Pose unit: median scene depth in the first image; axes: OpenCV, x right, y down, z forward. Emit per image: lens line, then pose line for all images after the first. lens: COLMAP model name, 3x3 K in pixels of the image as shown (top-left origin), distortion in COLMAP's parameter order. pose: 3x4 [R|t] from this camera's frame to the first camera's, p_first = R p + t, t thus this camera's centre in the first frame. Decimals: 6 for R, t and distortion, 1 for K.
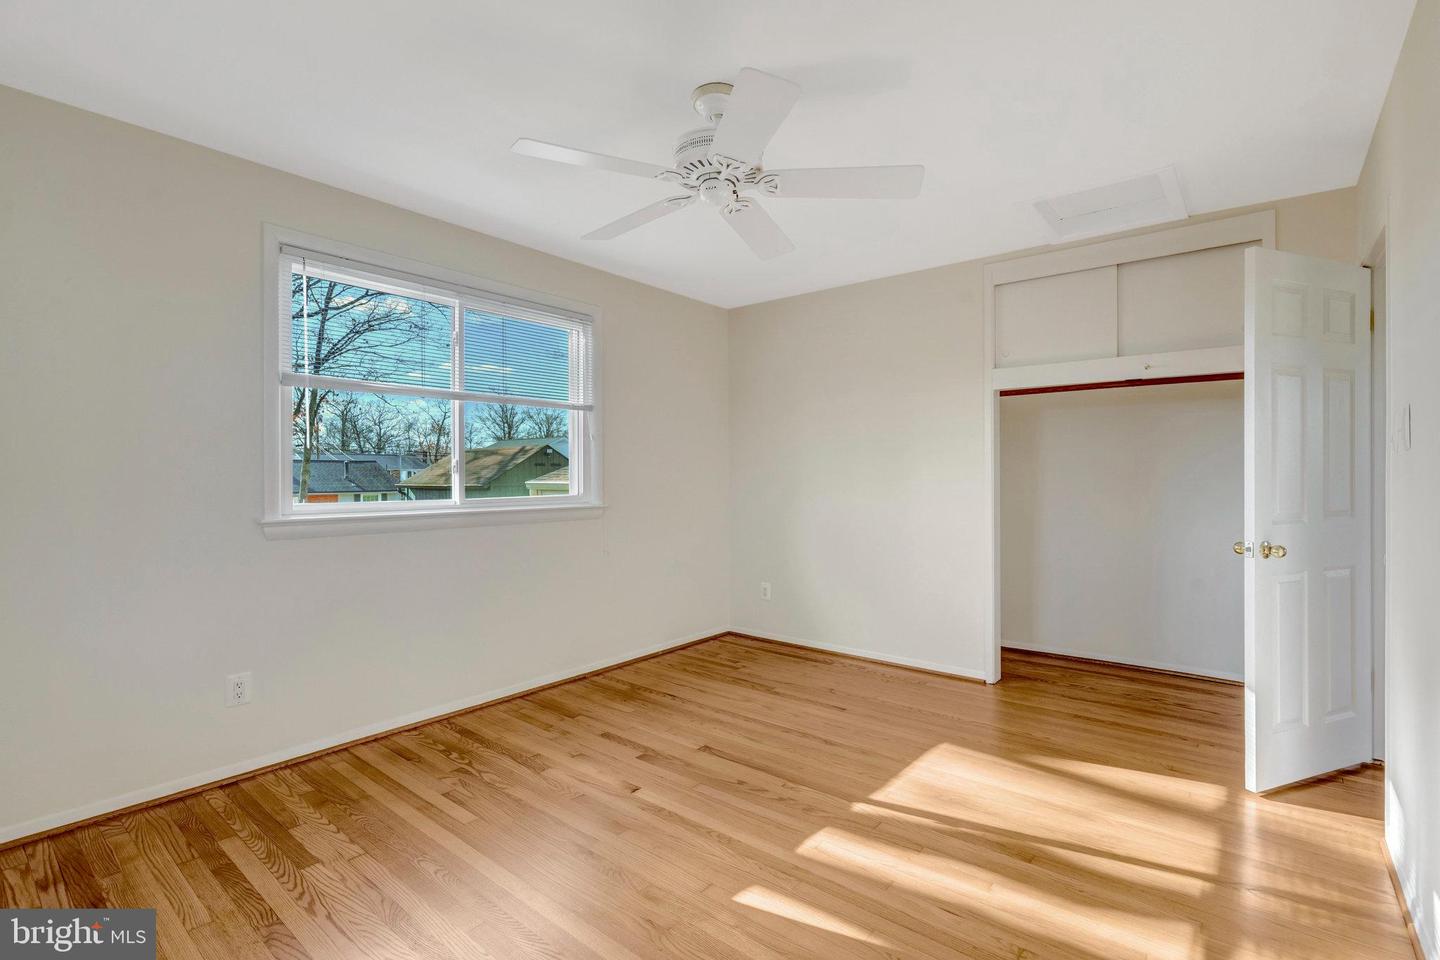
lens RADIAL K [[672.5, 0, 727.4], [0, 672.5, 482.1], [0, 0, 1]] dist [-0.000969, 0.000178]
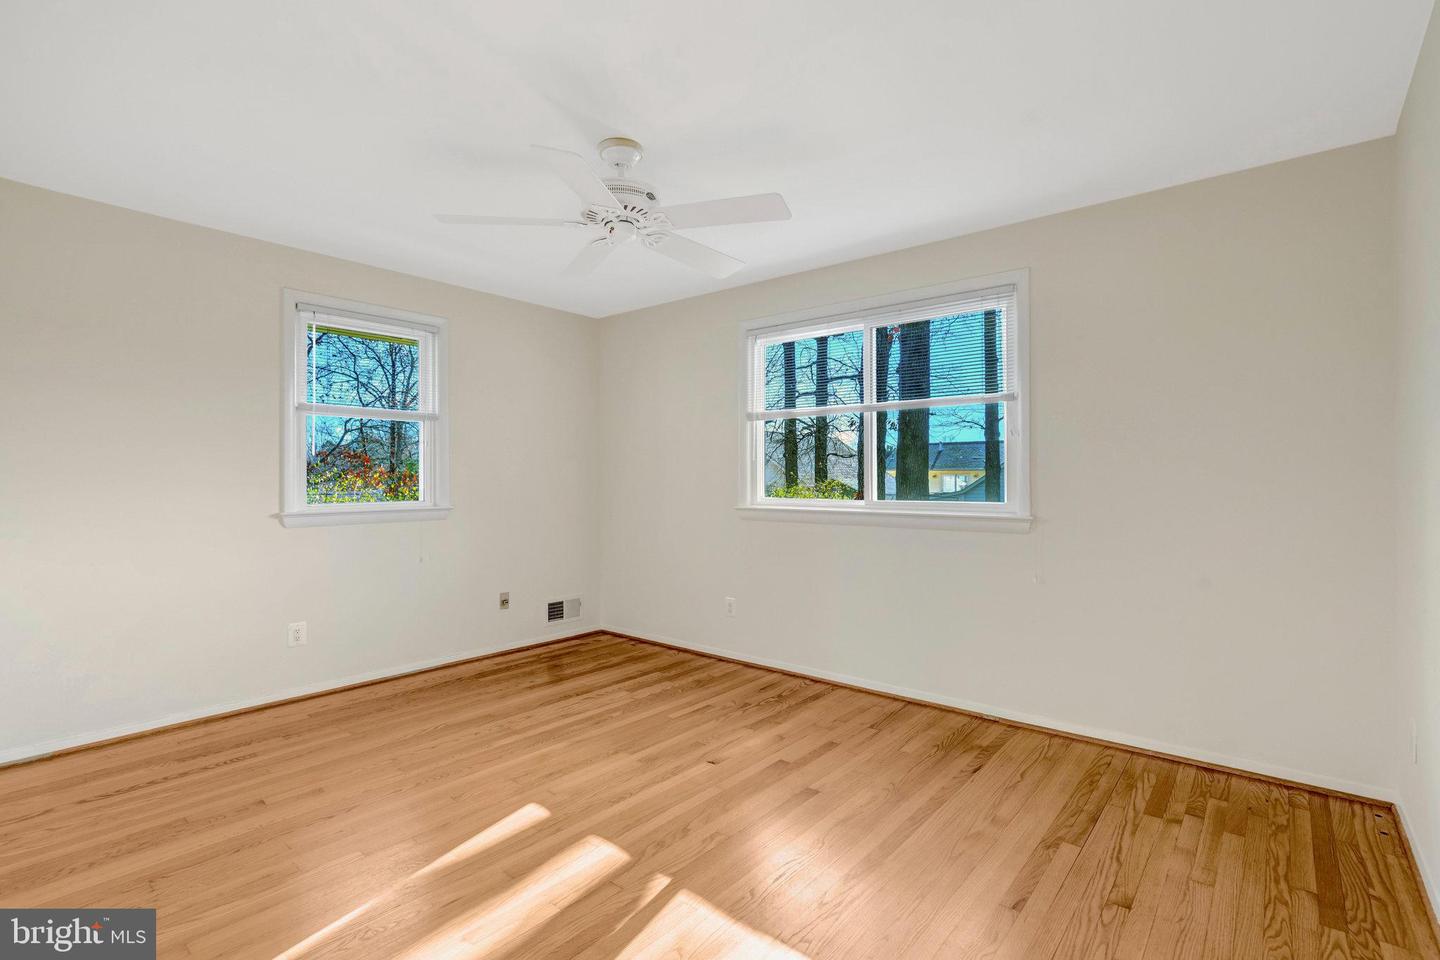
lens RADIAL K [[672.5, 0, 724.6], [0, 672.5, 479.3], [0, 0, 1]] dist [-0.000969, 0.000178]
pose [[-0.013280, -0.003400, -0.999906, 0.779061], [-0.017263, 0.999846, -0.003170, -0.002971], [0.999763, 0.017219, -0.013337, 0.826838]]
